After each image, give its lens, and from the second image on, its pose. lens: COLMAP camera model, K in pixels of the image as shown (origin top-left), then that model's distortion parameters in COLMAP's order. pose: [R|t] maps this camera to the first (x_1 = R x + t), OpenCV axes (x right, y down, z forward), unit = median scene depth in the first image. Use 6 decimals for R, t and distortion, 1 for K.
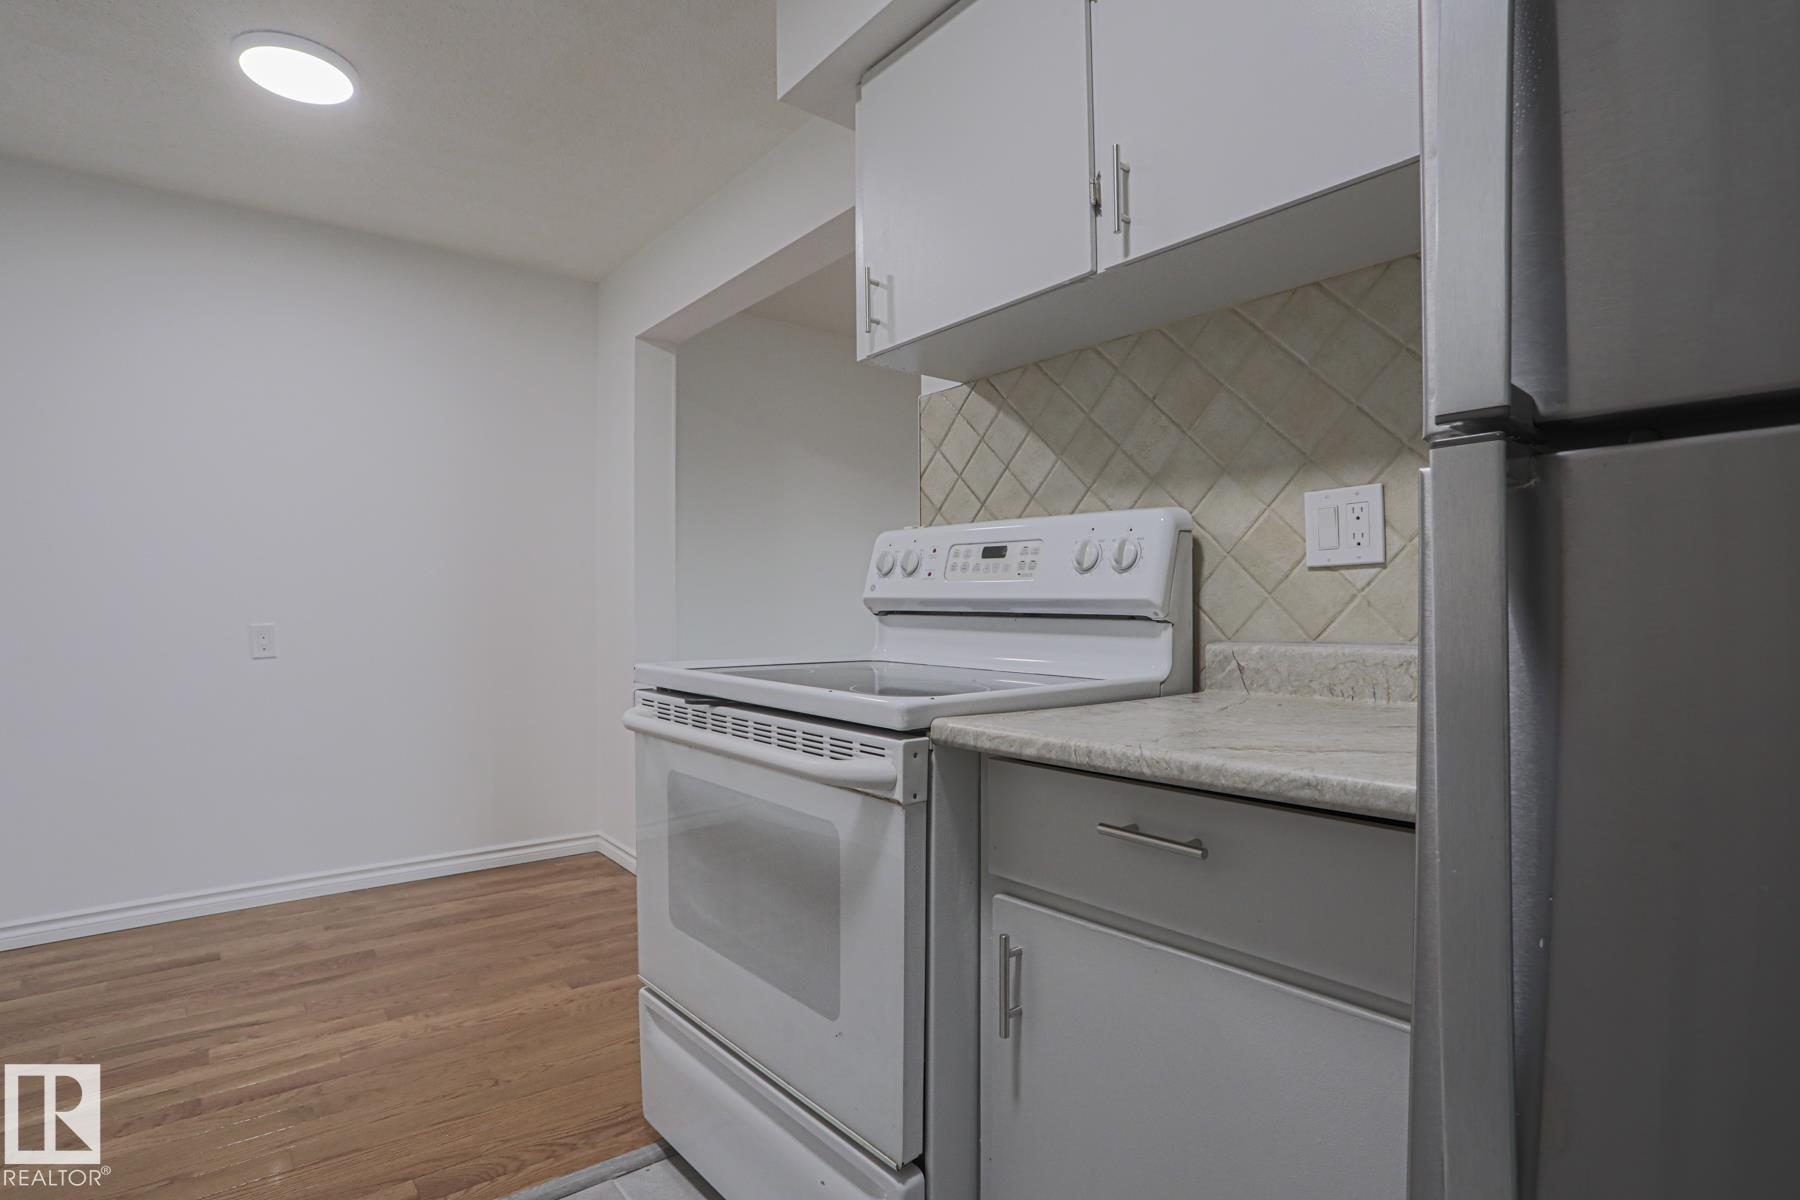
lens RADIAL K [[885.5, 0, 884.8], [0, 885.5, 620.7], [0, 0, 1]] dist [-0.058823, 0.018506]
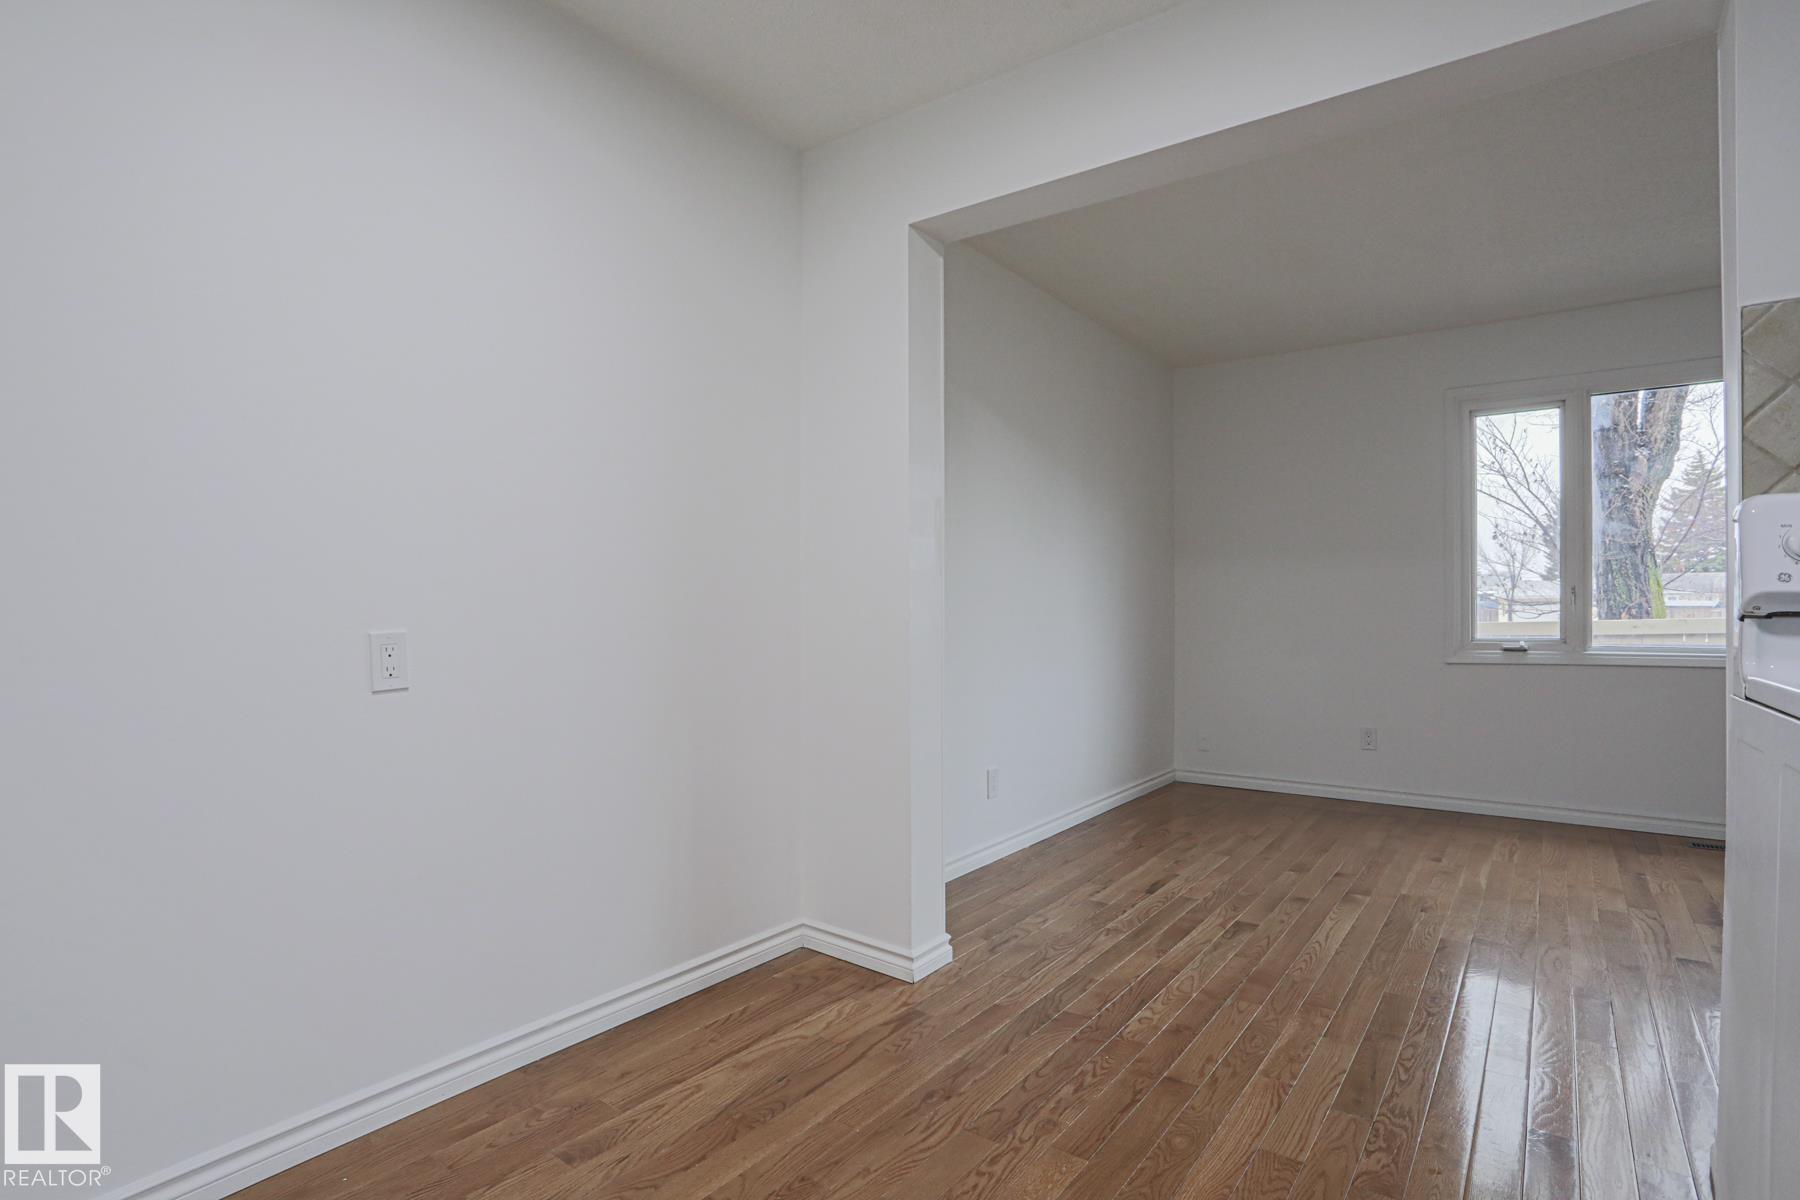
lens RADIAL K [[898.8, 0, 899.1], [0, 898.8, 612.1], [0, 0, 1]] dist [-0.015770, 0.000837]
pose [[0.966795, 0.001241, 0.255551, -0.938548], [0.000534, 0.999976, -0.006876, -0.007618], [-0.255554, 0.006784, 0.966771, 0.588990]]
